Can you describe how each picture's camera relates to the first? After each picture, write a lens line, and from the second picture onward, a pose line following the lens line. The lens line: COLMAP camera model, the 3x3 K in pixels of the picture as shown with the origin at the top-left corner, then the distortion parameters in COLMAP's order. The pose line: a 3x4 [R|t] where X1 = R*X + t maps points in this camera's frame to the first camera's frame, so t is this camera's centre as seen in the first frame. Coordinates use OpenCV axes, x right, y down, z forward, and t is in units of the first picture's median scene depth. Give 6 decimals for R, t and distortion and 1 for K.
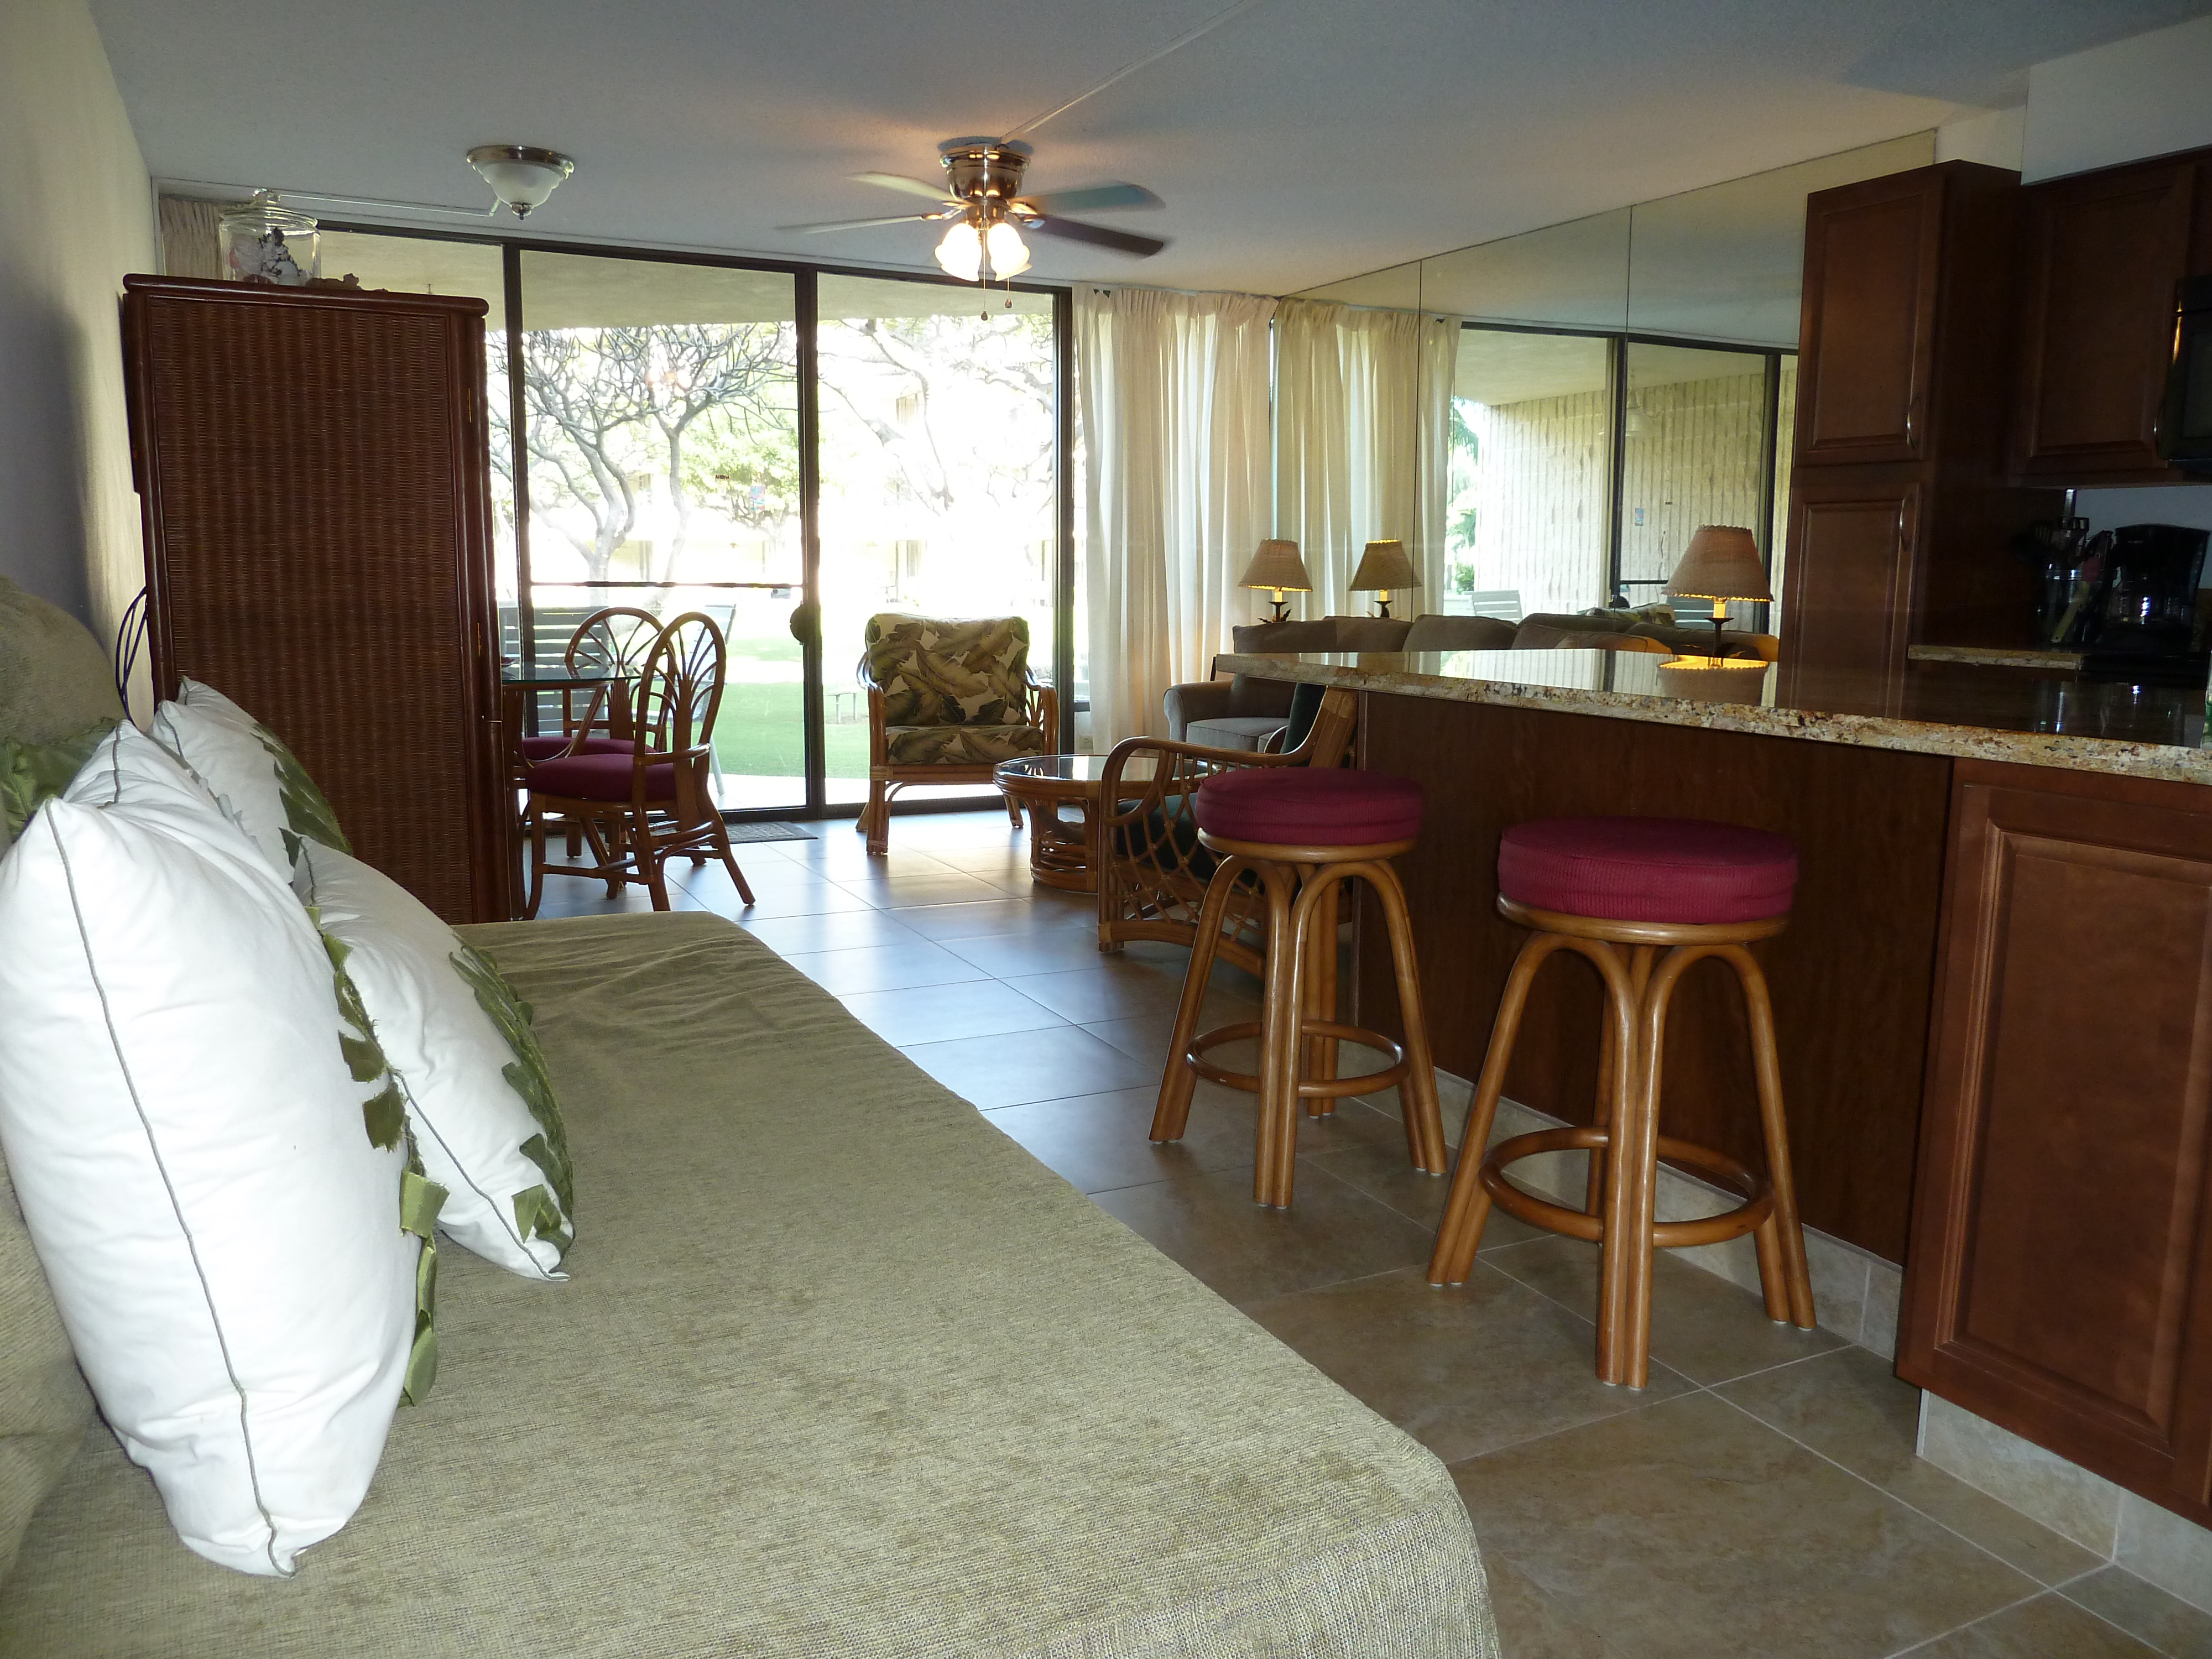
lens RADIAL K [[1629.5, 0, 1106.0], [0, 1629.5, 829.5], [0, 0, 1]] dist [-0.039910, 0.000166]
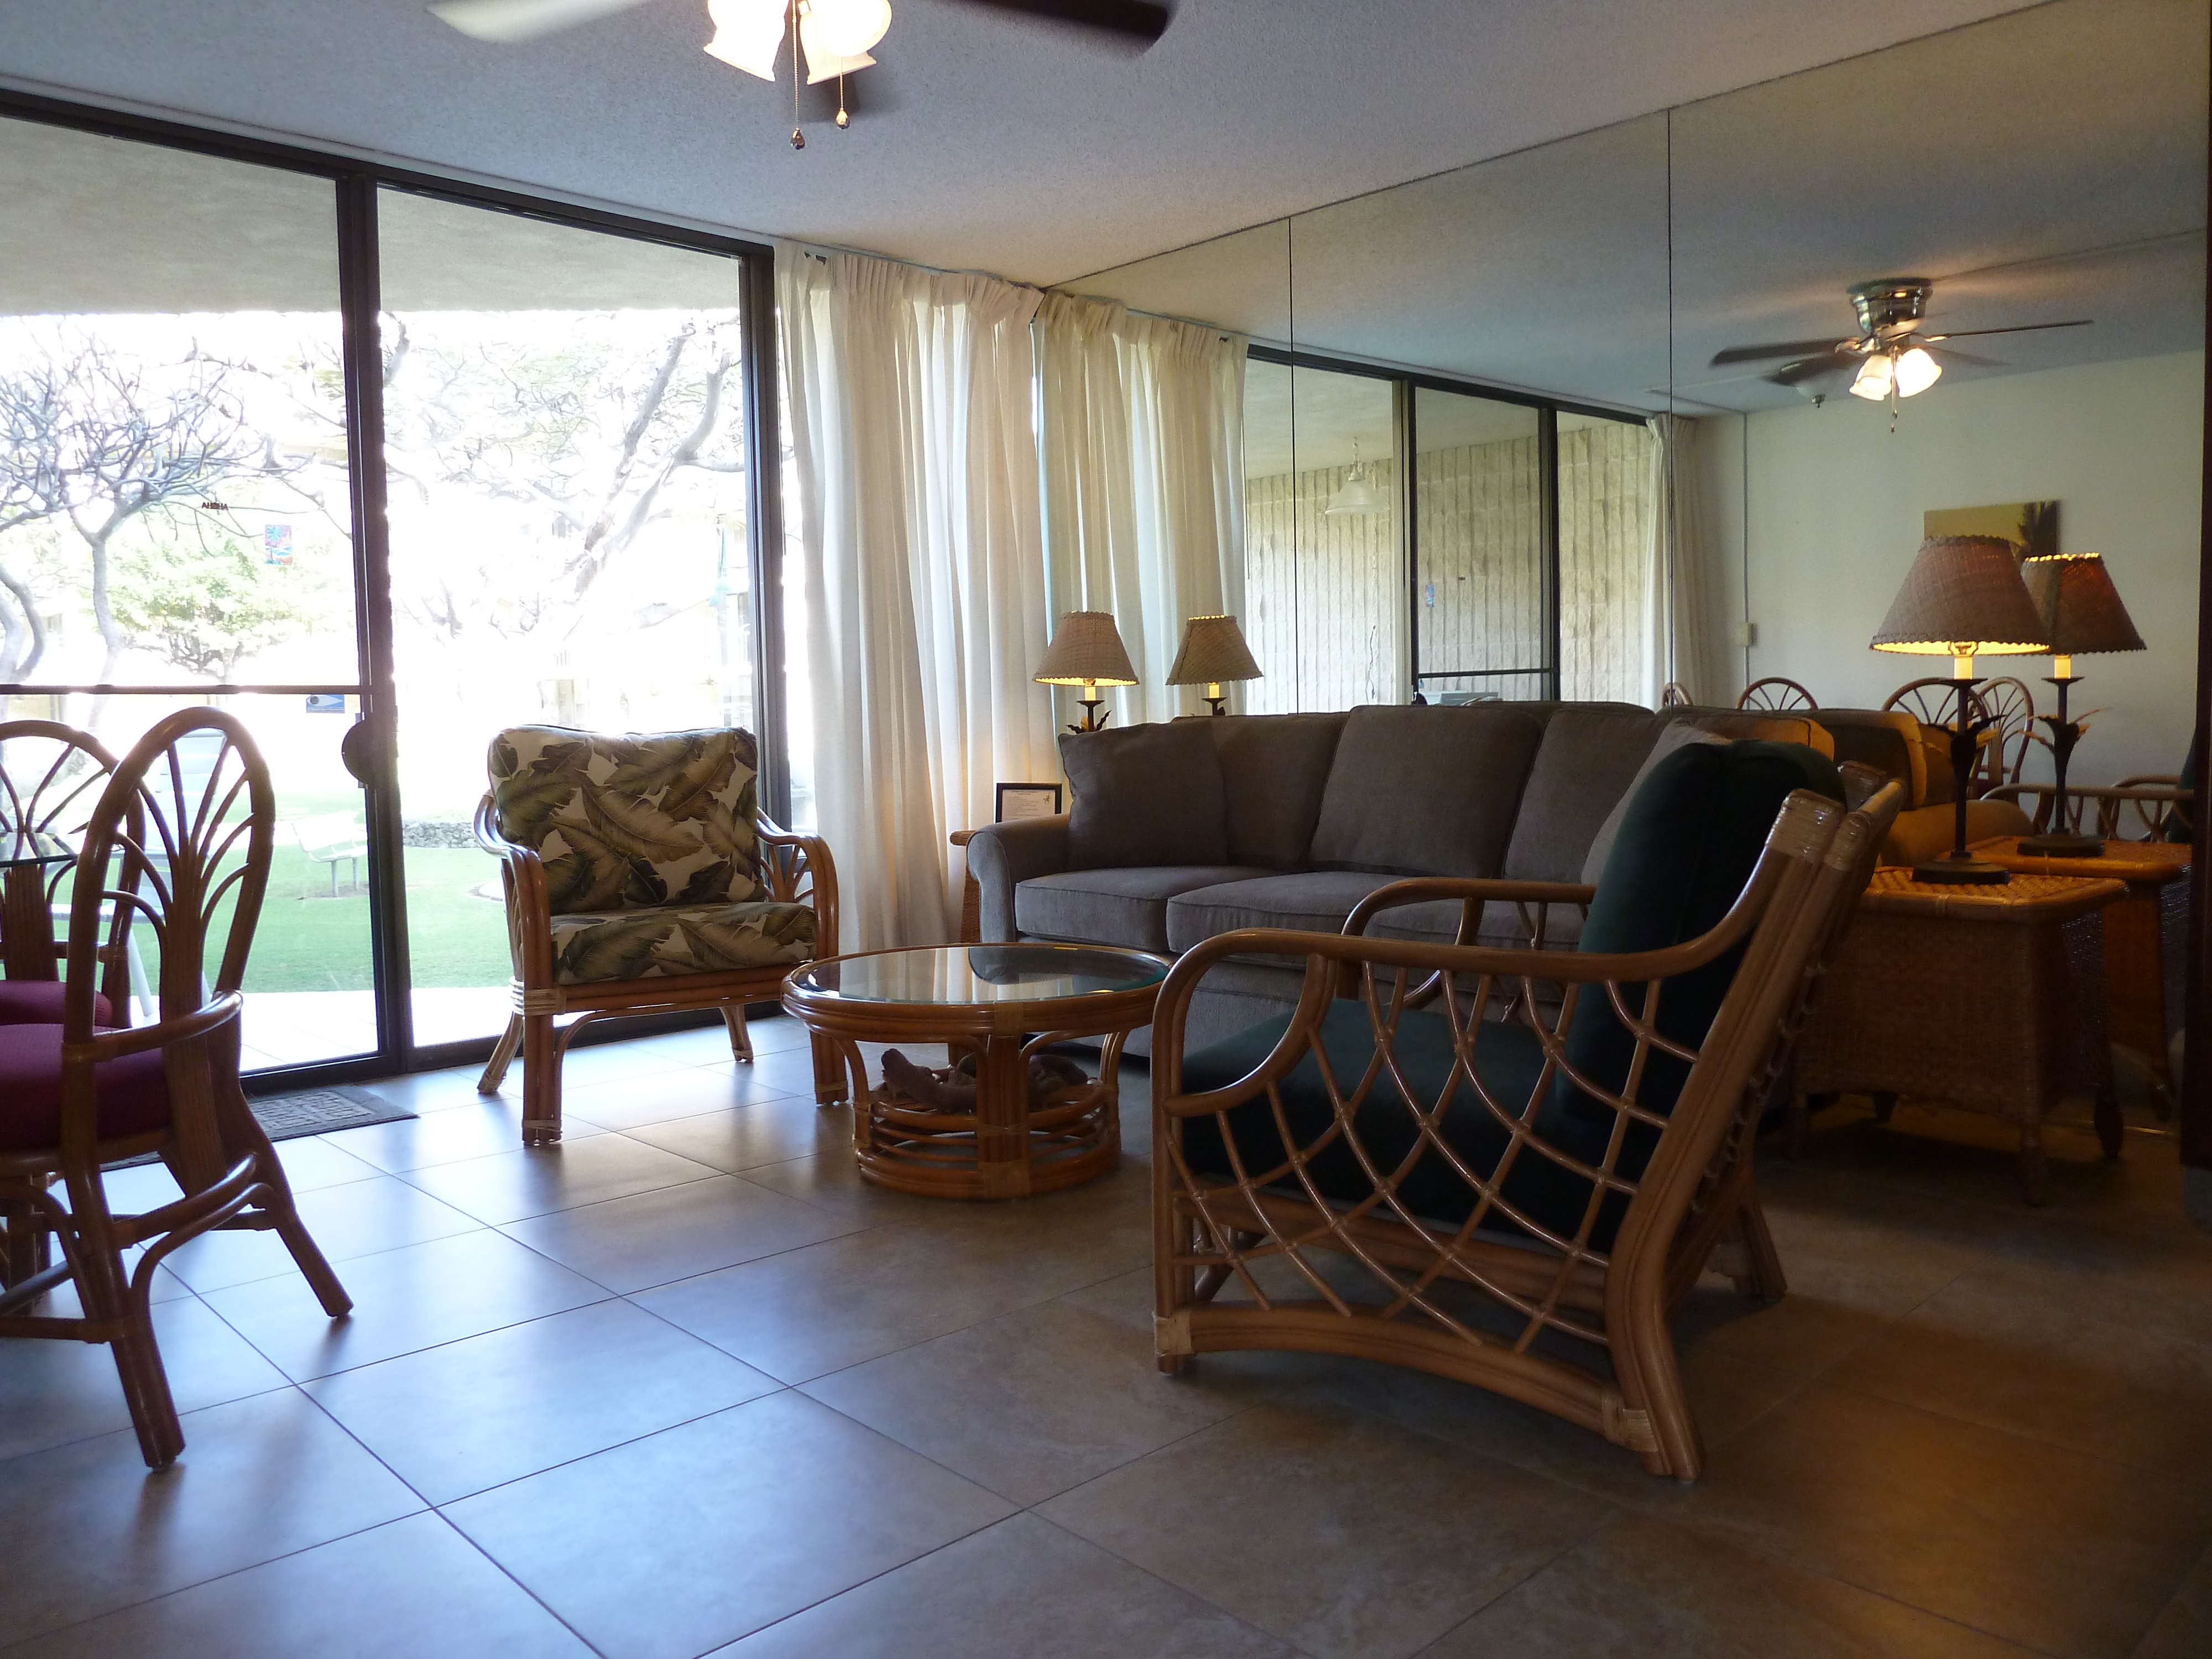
lens RADIAL K [[1629.5, 0, 1106.0], [0, 1629.5, 829.5], [0, 0, 1]] dist [-0.039910, 0.000166]
pose [[0.953359, -0.047406, 0.298093, -0.101205], [0.072073, 0.994775, -0.072304, -0.034010], [-0.293108, 0.090416, 0.951794, 0.341254]]
